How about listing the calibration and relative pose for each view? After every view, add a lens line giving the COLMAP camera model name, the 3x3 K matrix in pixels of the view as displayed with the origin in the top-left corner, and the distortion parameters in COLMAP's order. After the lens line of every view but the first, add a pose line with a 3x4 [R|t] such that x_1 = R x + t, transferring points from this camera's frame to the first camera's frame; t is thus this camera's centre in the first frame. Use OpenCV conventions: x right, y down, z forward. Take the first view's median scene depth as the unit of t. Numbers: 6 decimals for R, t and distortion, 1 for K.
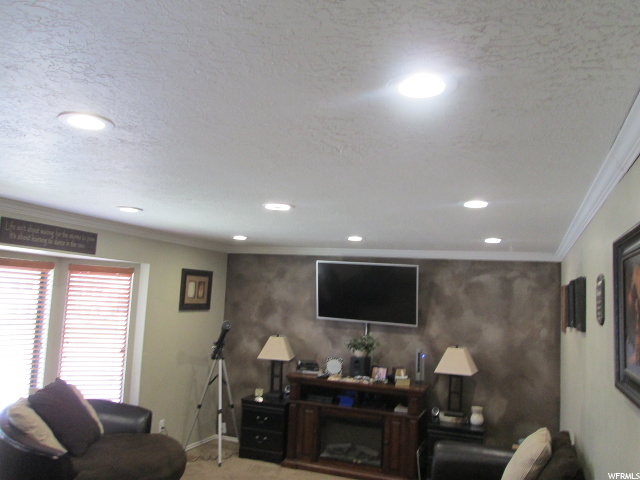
lens RADIAL K [[530.8, 0, 319.1], [0, 530.8, 237.7], [0, 0, 1]] dist [-0.042239, 0.003355]
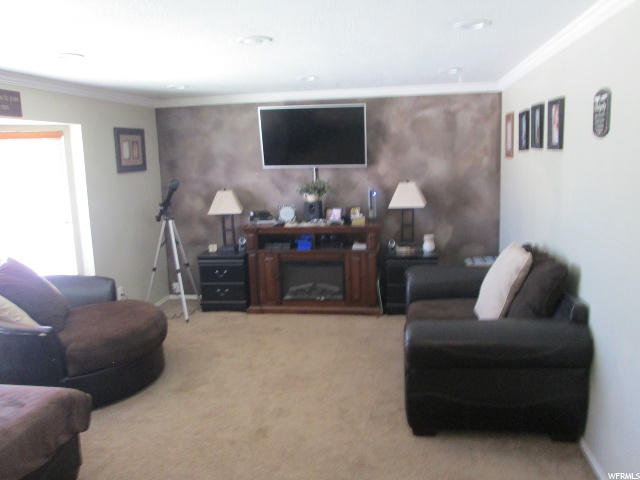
lens RADIAL K [[530.8, 0, 319.1], [0, 530.8, 237.7], [0, 0, 1]] dist [-0.042239, 0.003355]
pose [[0.975771, -0.118196, 0.184121, -0.107834], [0.064411, 0.959416, 0.274540, 0.015125], [-0.209098, -0.256029, 0.943783, 0.026845]]
